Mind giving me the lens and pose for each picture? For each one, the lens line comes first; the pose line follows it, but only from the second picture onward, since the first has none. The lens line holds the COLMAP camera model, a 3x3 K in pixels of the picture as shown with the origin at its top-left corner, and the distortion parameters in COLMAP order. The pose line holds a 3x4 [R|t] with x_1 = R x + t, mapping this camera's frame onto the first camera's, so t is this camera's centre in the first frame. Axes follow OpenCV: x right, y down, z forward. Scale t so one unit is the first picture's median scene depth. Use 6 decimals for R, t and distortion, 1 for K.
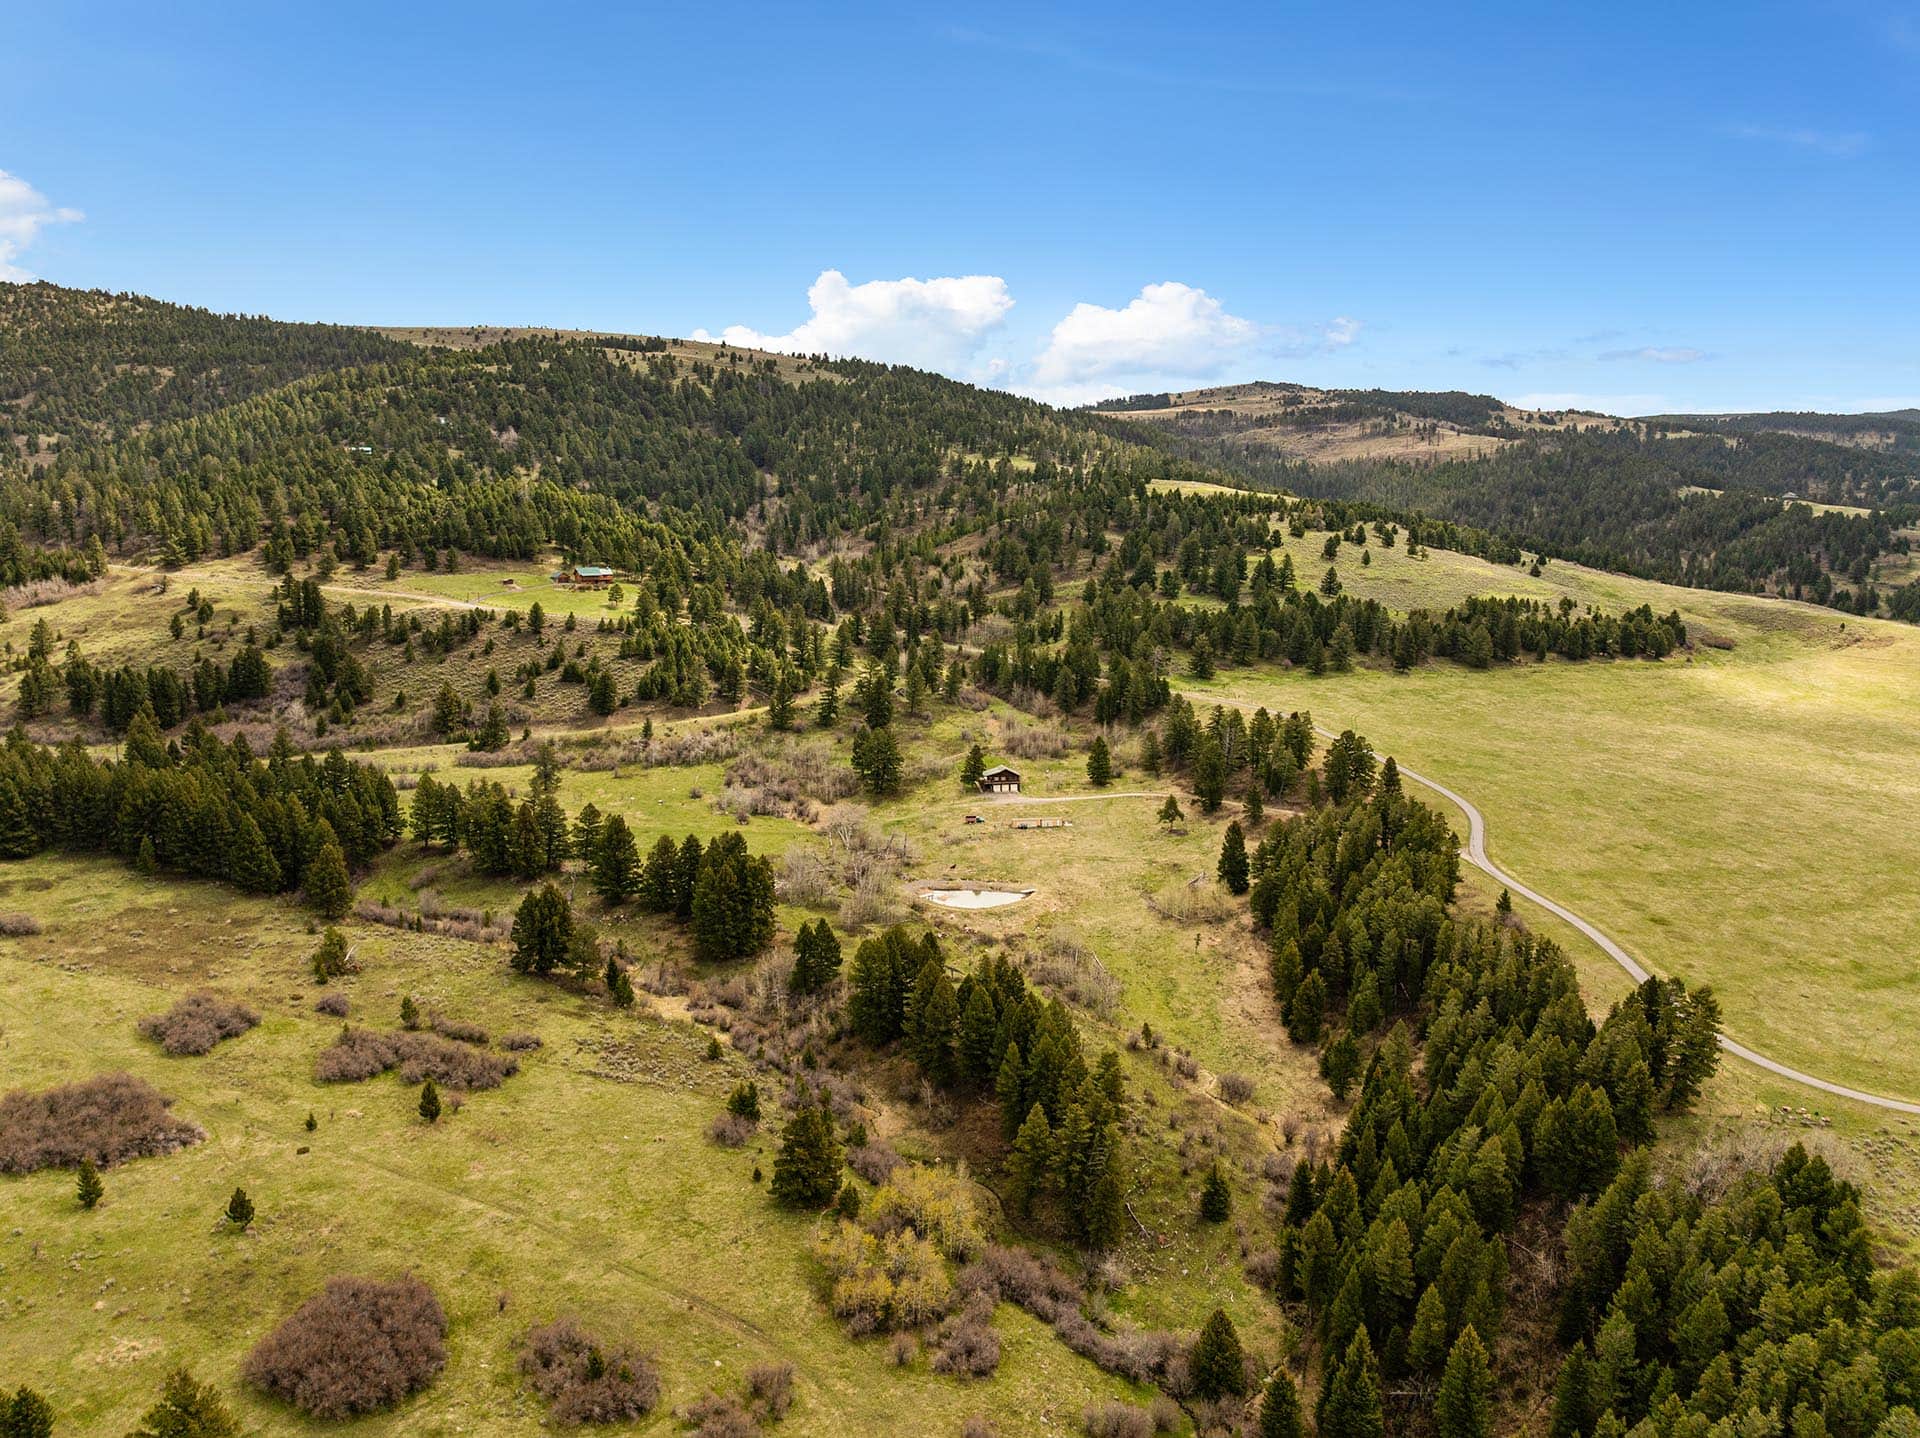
lens RADIAL K [[1352.8, 0, 968.5], [0, 1352.8, 714.9], [0, 0, 1]] dist [-0.044603, 0.005427]
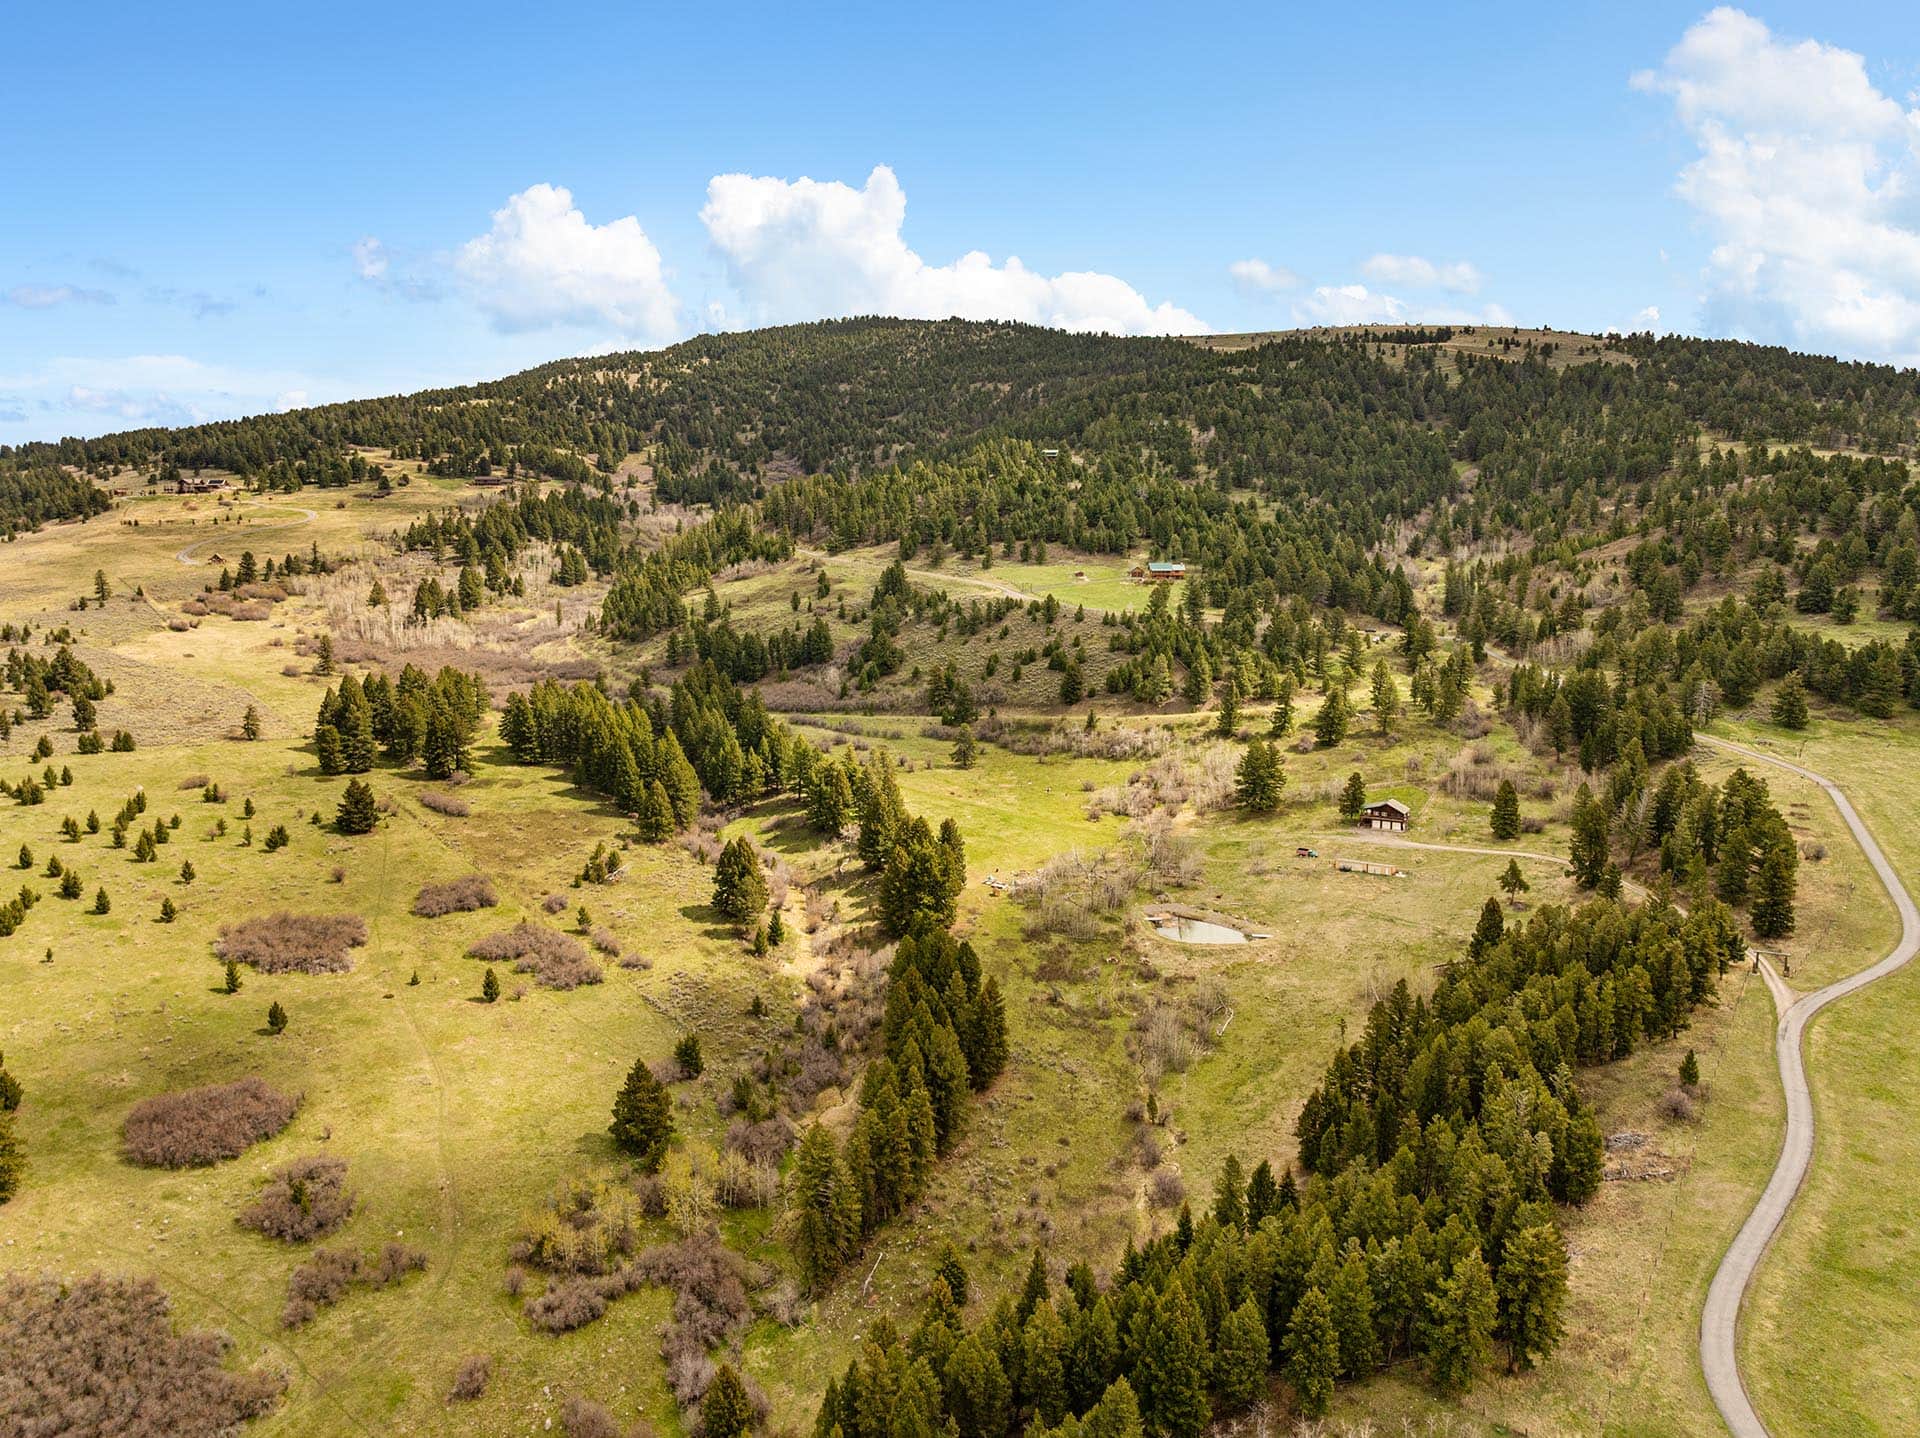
lens RADIAL K [[1352.8, 0, 967.9], [0, 1352.8, 727.7], [0, 0, 1]] dist [-0.044603, 0.005427]
pose [[0.779473, 0.098056, -0.618714, 0.323505], [-0.091941, 0.994885, 0.041843, -0.018548], [0.619652, 0.024269, 0.784501, 0.139991]]
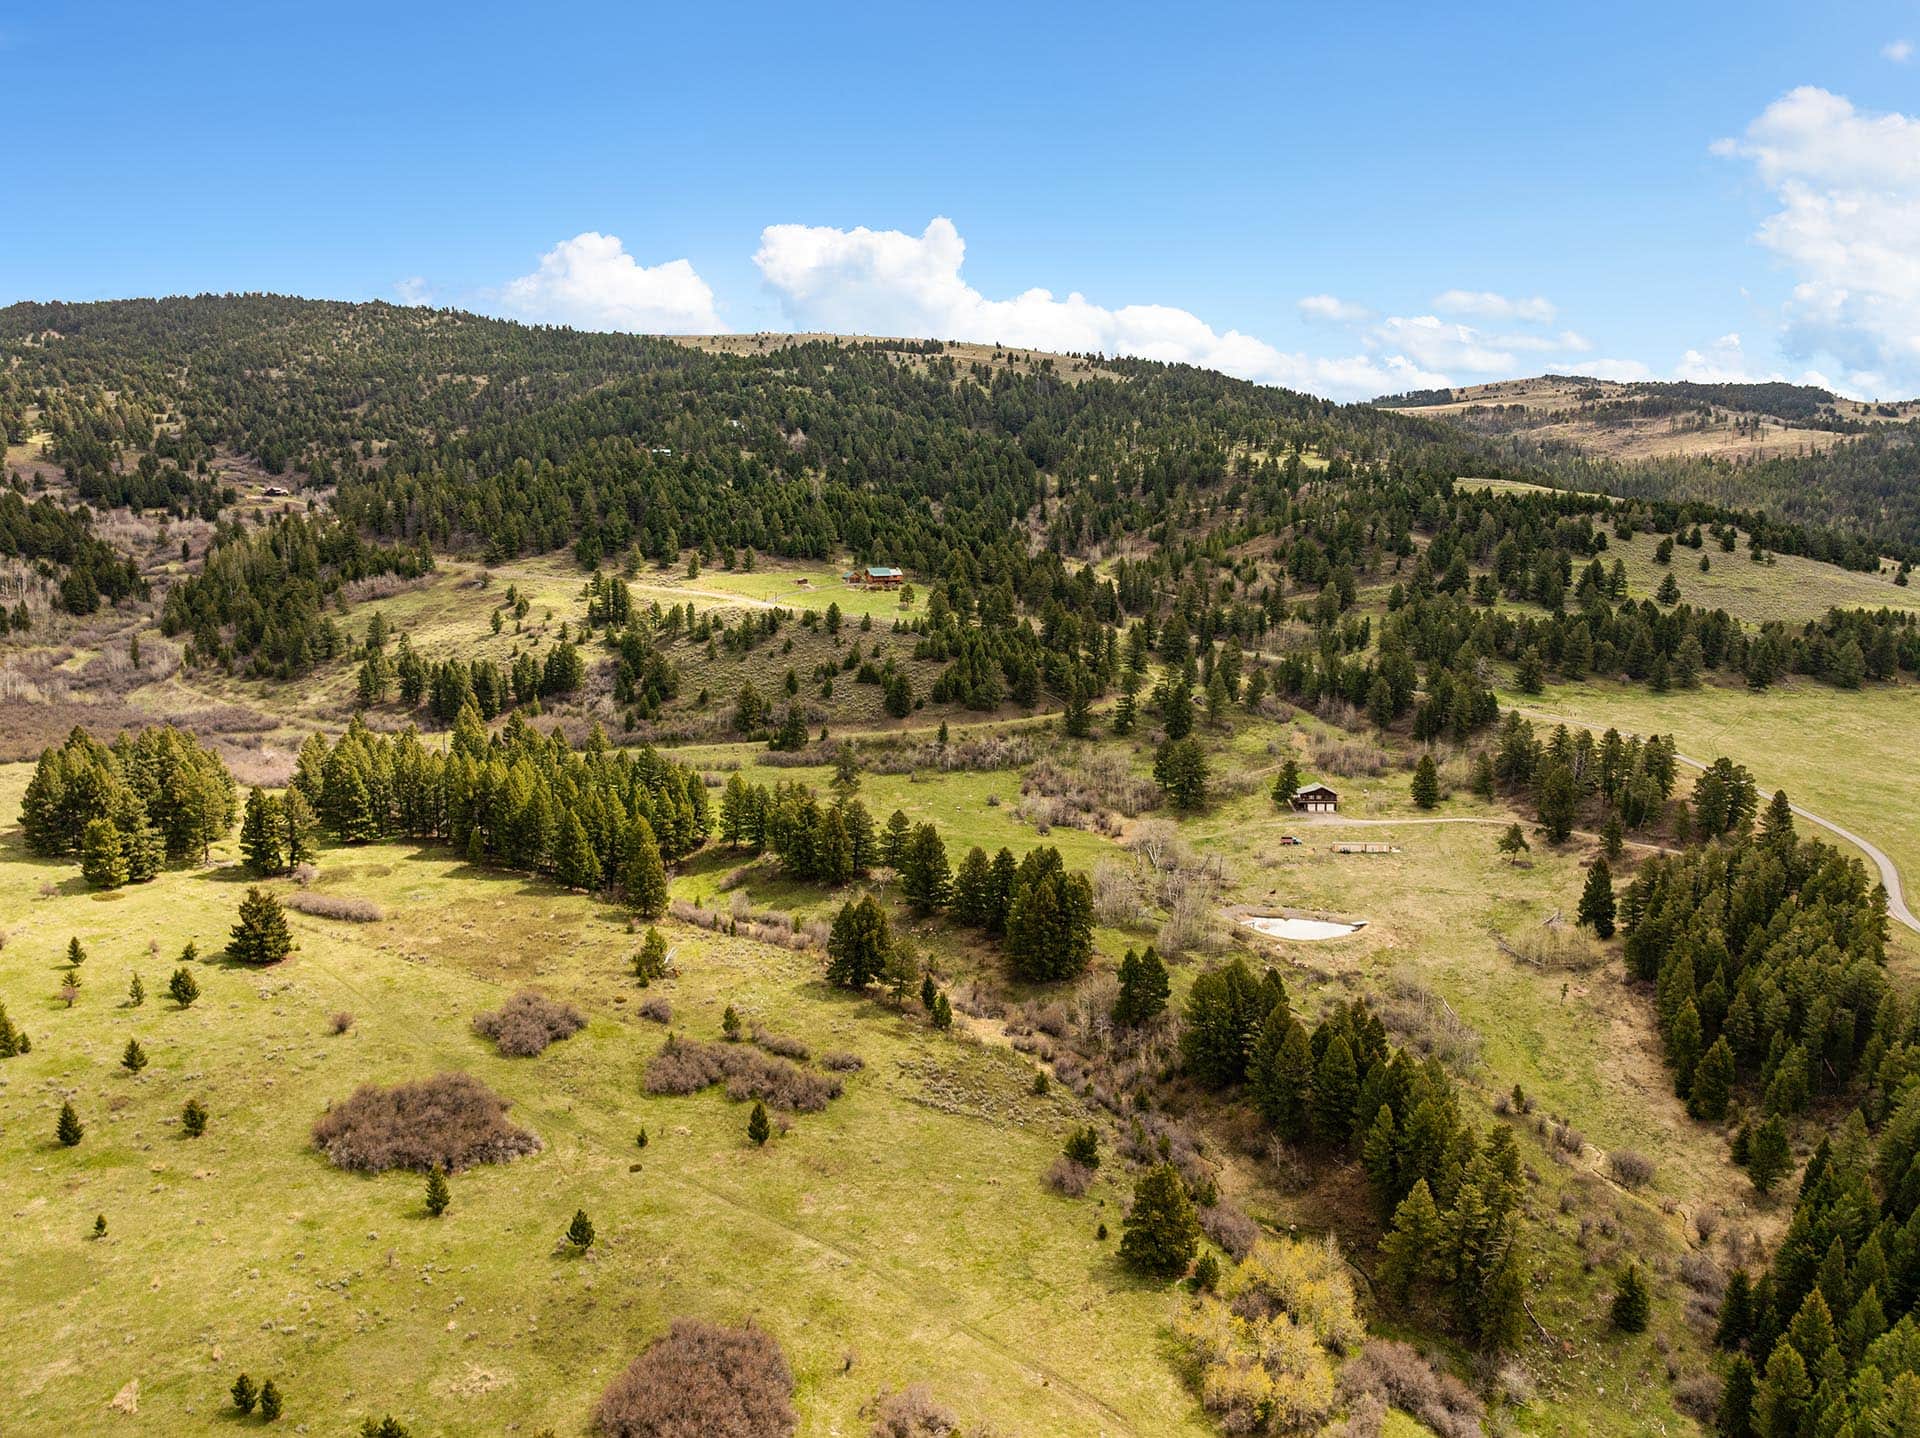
lens RADIAL K [[1352.2, 0, 967.5], [0, 1352.2, 707.0], [0, 0, 1]] dist [-0.042826, 0.005498]
pose [[0.982678, 0.024500, -0.183695, -0.040446], [-0.025687, 0.999662, -0.004085, -0.004728], [0.183532, 0.008732, 0.982975, 0.035833]]
